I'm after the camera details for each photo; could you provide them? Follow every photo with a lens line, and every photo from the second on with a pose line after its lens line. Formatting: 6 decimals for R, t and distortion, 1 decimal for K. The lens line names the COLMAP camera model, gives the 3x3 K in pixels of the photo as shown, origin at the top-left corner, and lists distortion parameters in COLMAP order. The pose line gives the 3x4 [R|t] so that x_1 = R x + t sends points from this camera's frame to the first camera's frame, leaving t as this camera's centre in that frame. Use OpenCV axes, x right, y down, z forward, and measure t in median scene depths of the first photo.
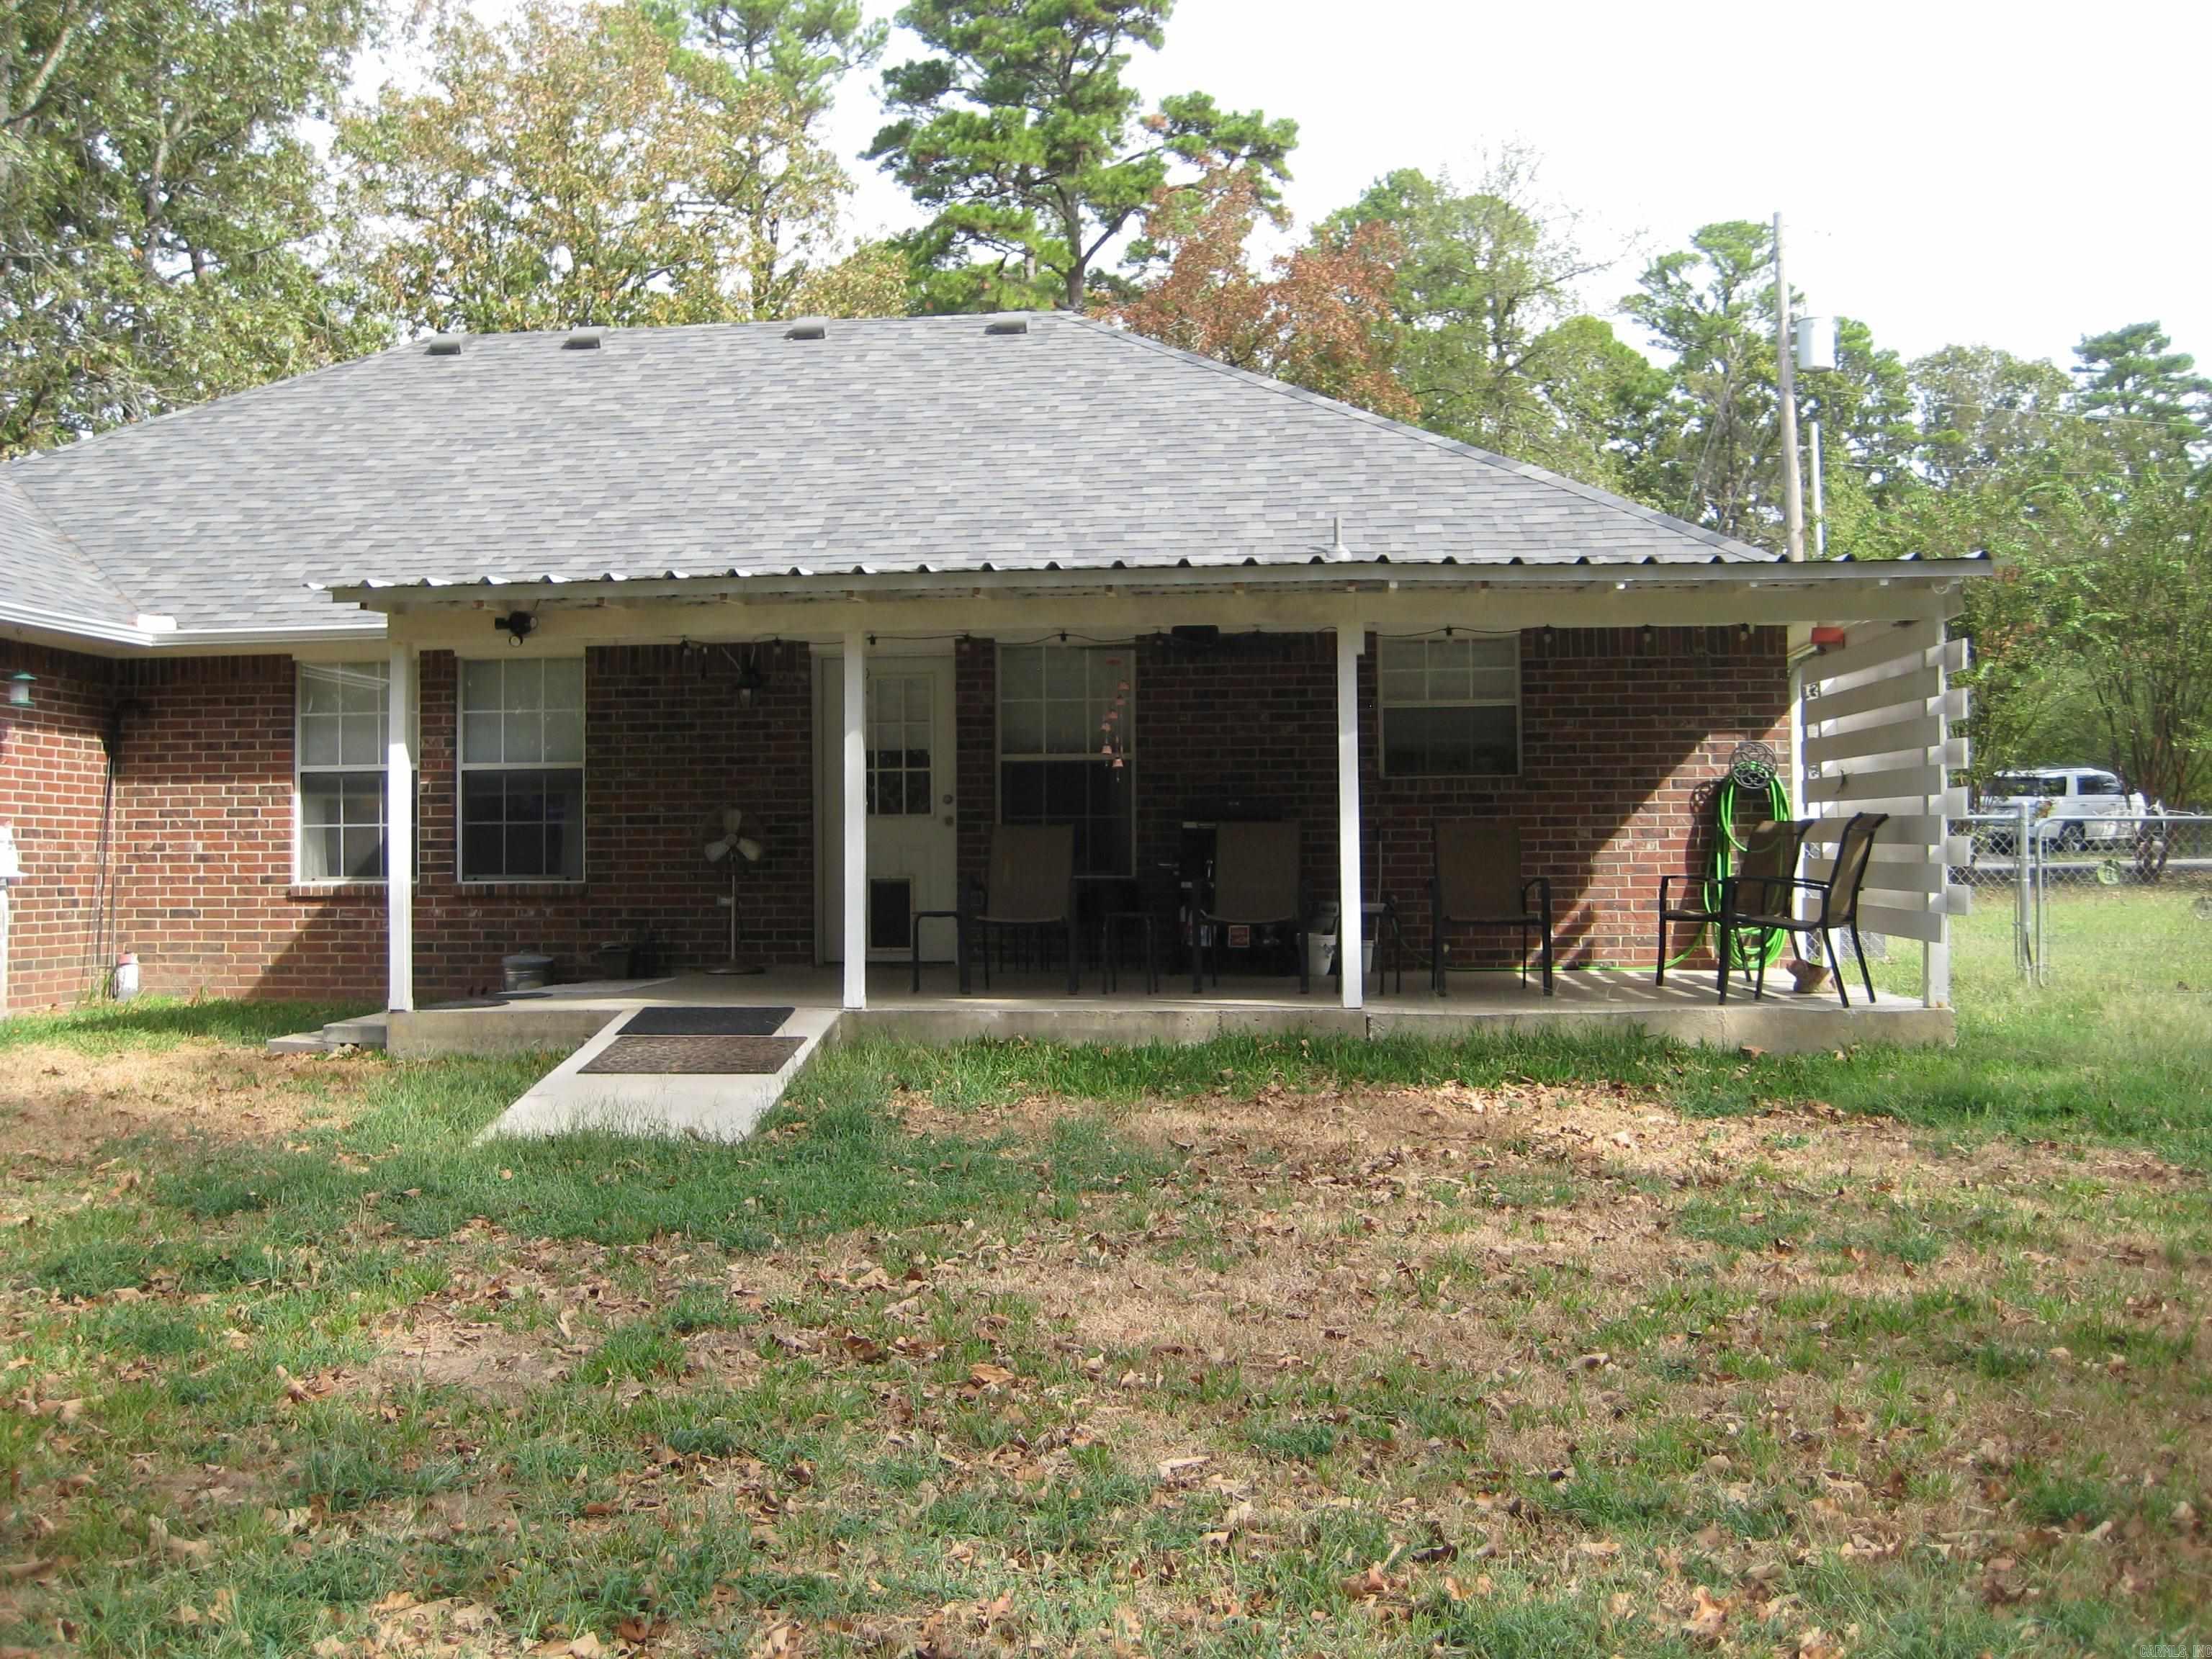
lens RADIAL K [[2310.8, 0, 1093.8], [0, 2310.8, 823.9], [0, 0, 1]] dist [-0.166862, 0.226199]
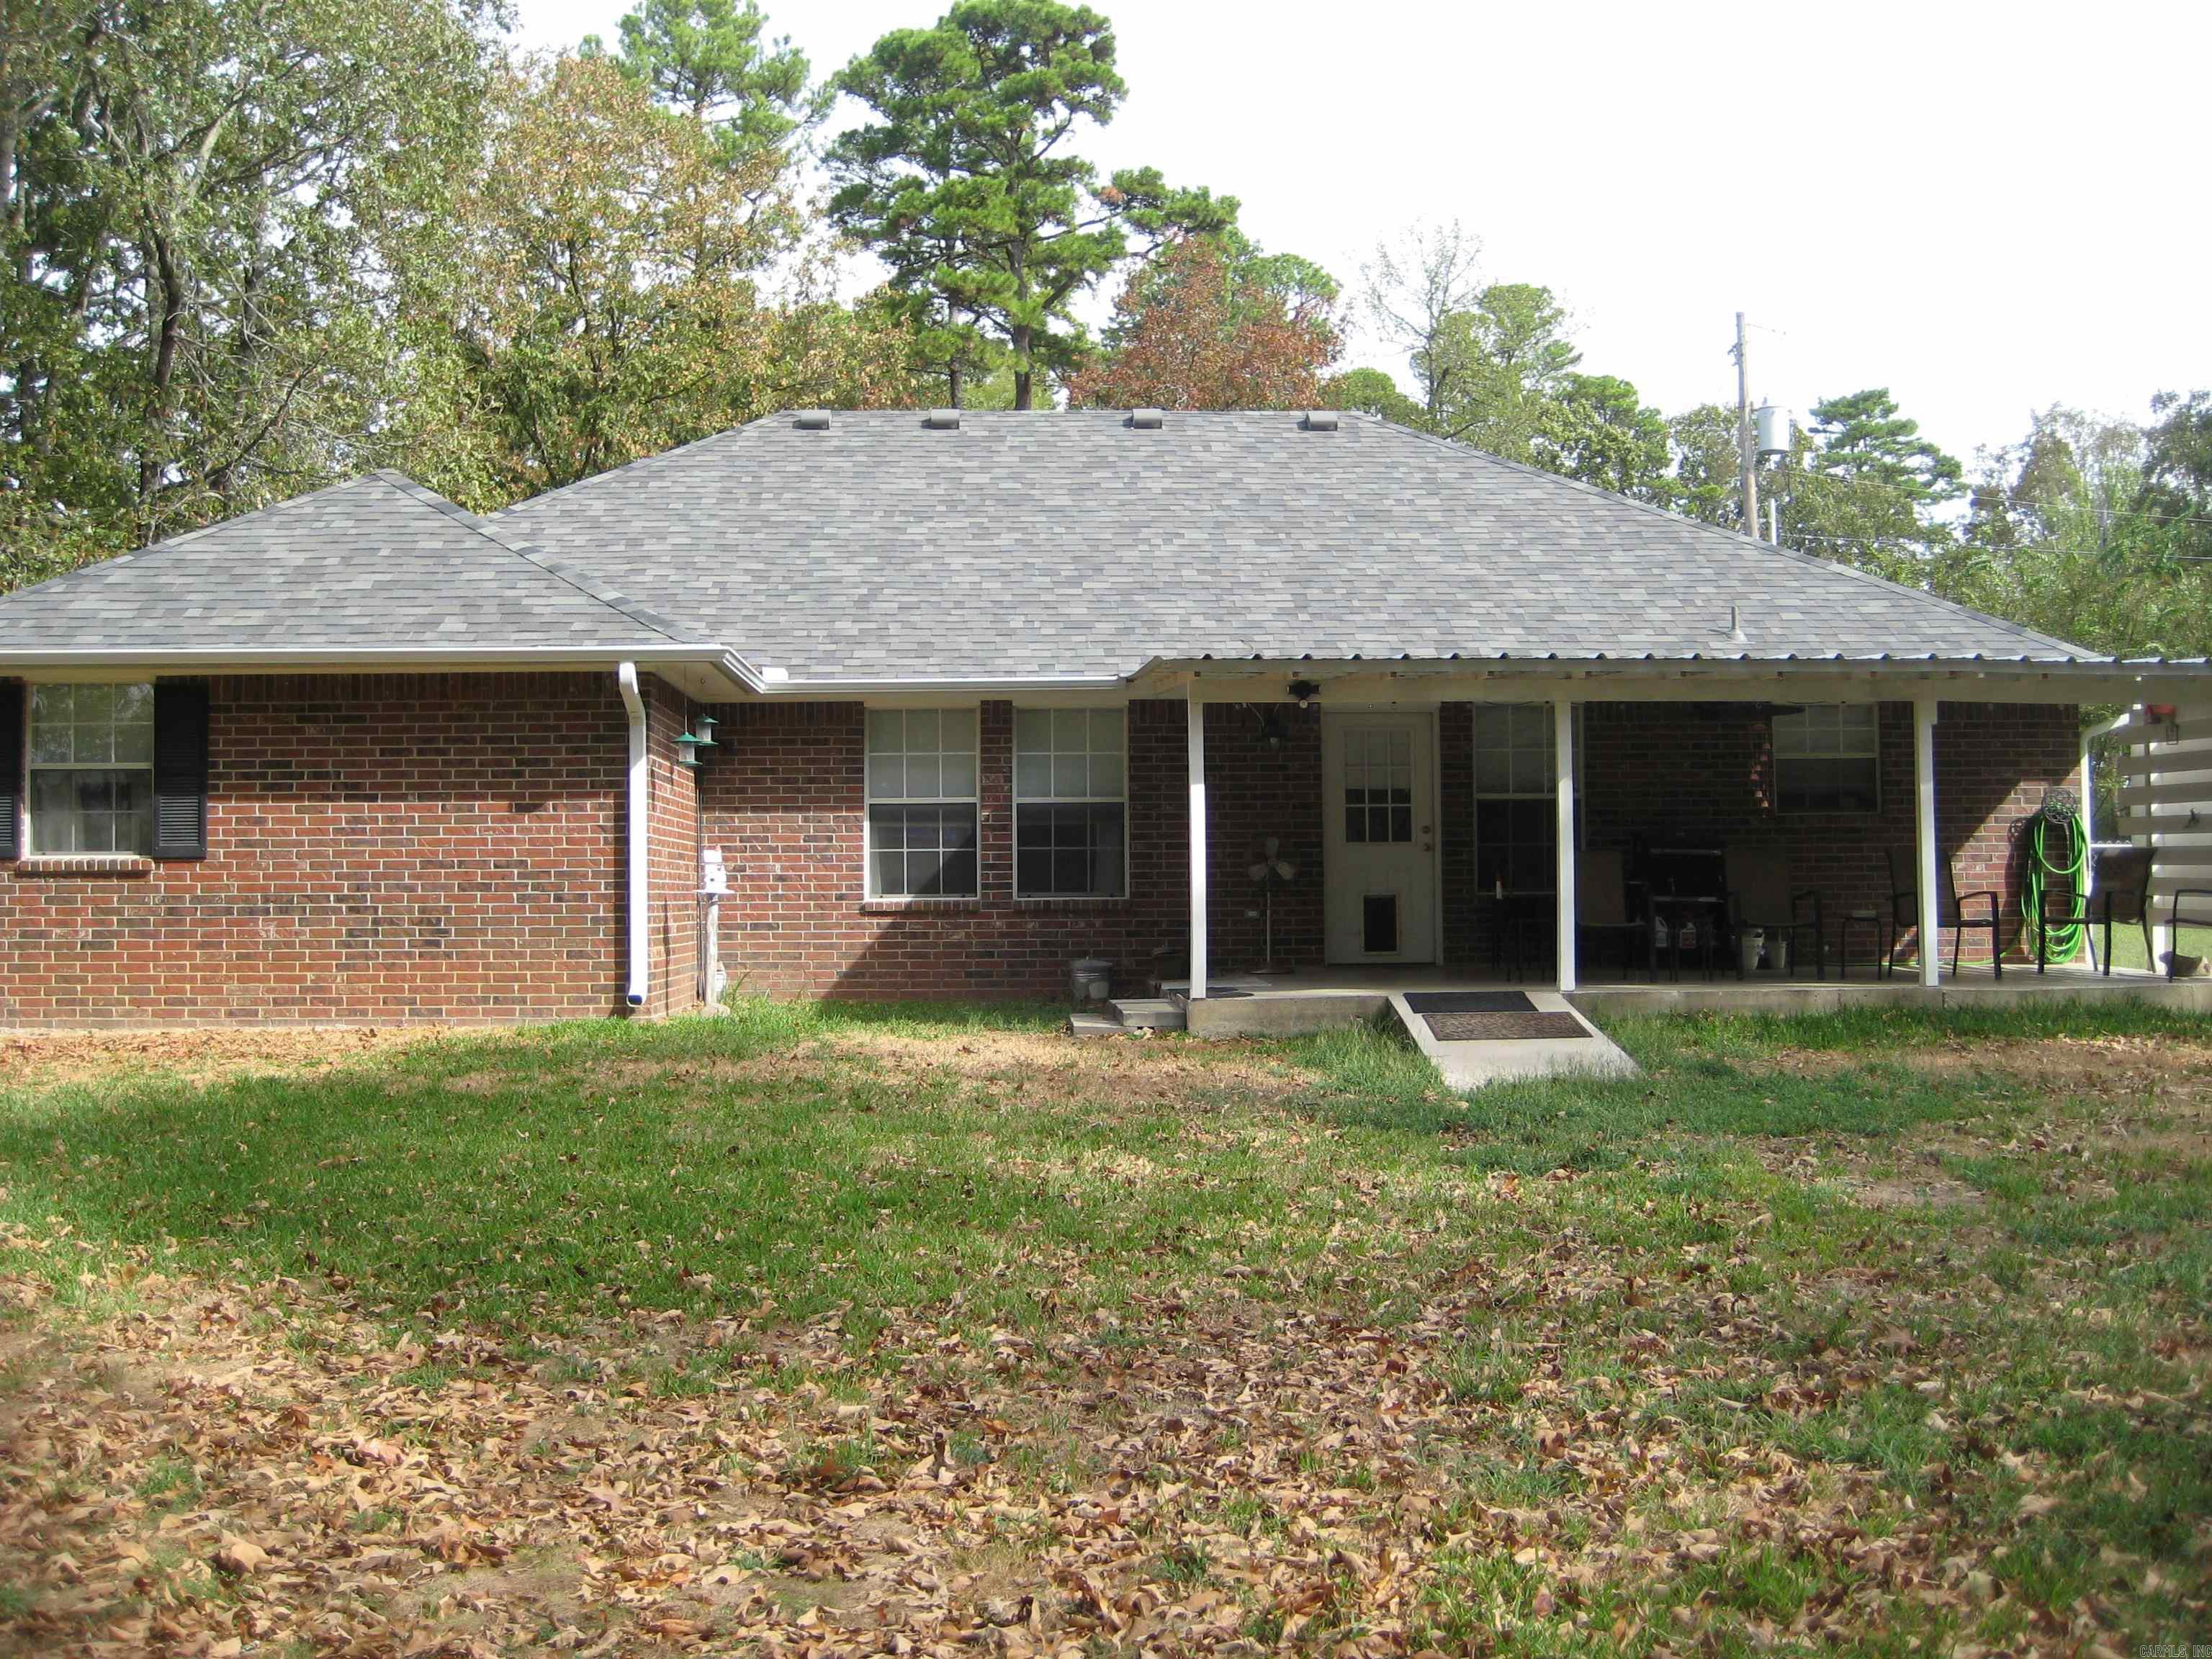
lens RADIAL K [[2310.8, 0, 1093.8], [0, 2310.8, 823.9], [0, 0, 1]] dist [-0.166862, 0.226199]
pose [[0.990060, 0.004120, 0.140587, -0.284036], [-0.002477, 0.999927, -0.011861, 0.000787], [-0.140626, 0.011395, 0.989997, -0.125469]]
